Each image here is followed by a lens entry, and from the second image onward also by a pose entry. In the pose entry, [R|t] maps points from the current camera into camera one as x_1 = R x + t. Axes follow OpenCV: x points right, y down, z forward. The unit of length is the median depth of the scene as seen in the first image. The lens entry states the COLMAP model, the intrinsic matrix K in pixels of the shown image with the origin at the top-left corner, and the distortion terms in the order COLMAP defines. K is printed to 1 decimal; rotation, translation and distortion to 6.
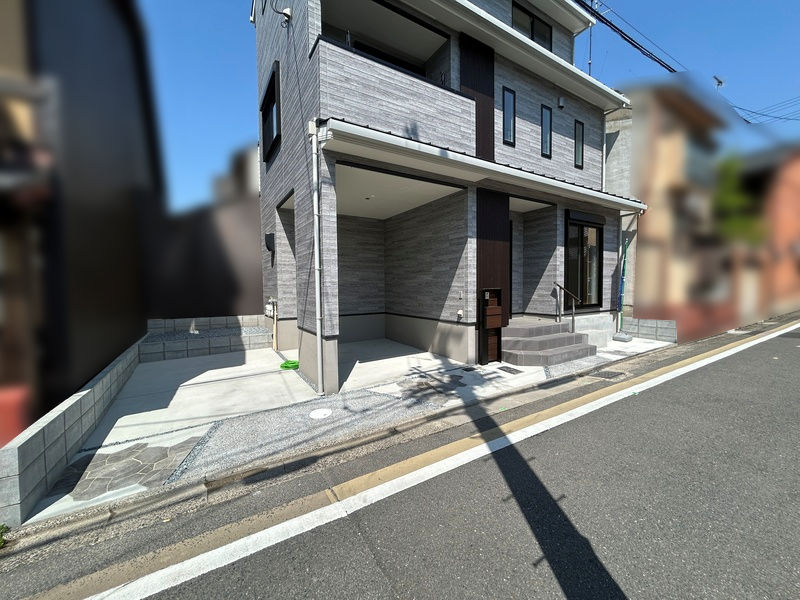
lens RADIAL K [[324.2, 0, 398.4], [0, 324.2, 299.4], [0, 0, 1]] dist [-0.001669, 0.000924]
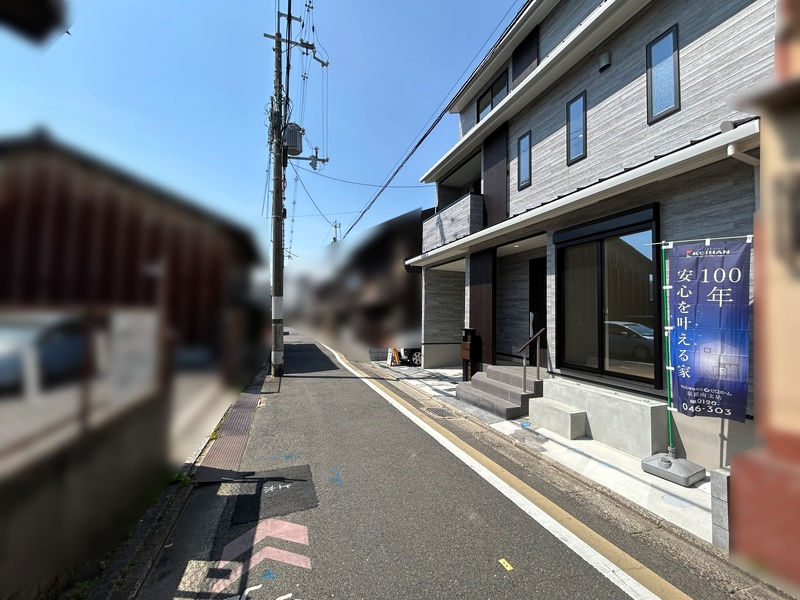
lens RADIAL K [[324.2, 0, 397.5], [0, 324.2, 300.2], [0, 0, 1]] dist [-0.001669, 0.000924]
pose [[-0.203442, -0.032360, -0.978552, 1.635316], [-0.052275, 0.998387, -0.022148, -0.104631], [0.977691, 0.046648, -0.204805, 0.989125]]
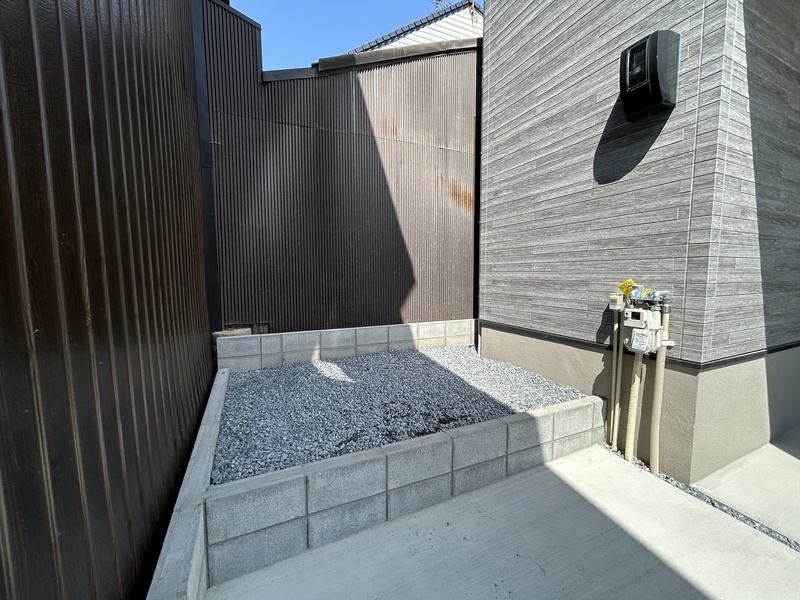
lens RADIAL K [[324.2, 0, 401.0], [0, 324.2, 300.0], [0, 0, 1]] dist [-0.001669, 0.000924]
pose [[0.994309, 0.019987, -0.104639, -0.706865], [-0.015524, 0.998941, 0.043301, 0.000797], [0.105393, -0.041430, 0.993567, 0.874269]]
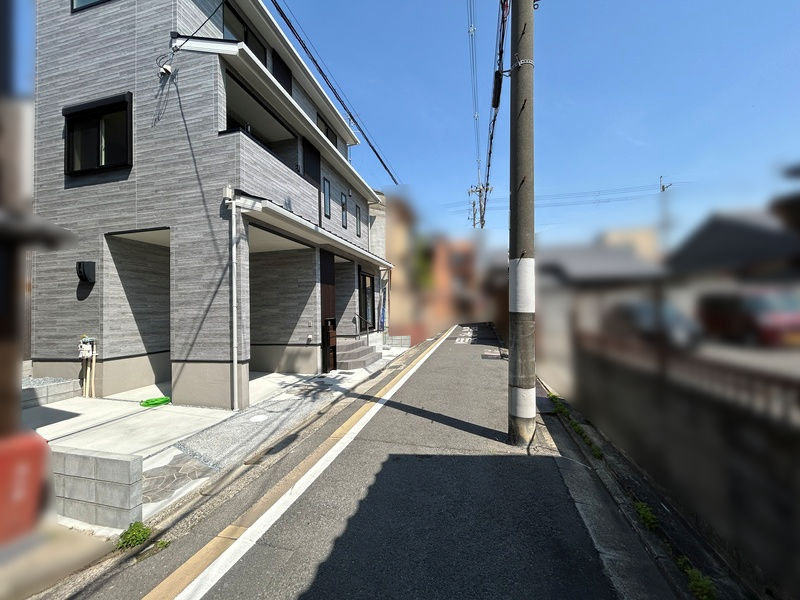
lens RADIAL K [[324.2, 0, 400.4], [0, 324.2, 300.7], [0, 0, 1]] dist [-0.001669, 0.000924]
pose [[0.706418, 0.012744, 0.707680, -0.514308], [0.047328, 0.996750, -0.065194, -0.003474], [-0.706211, 0.079547, 0.703519, -0.235387]]
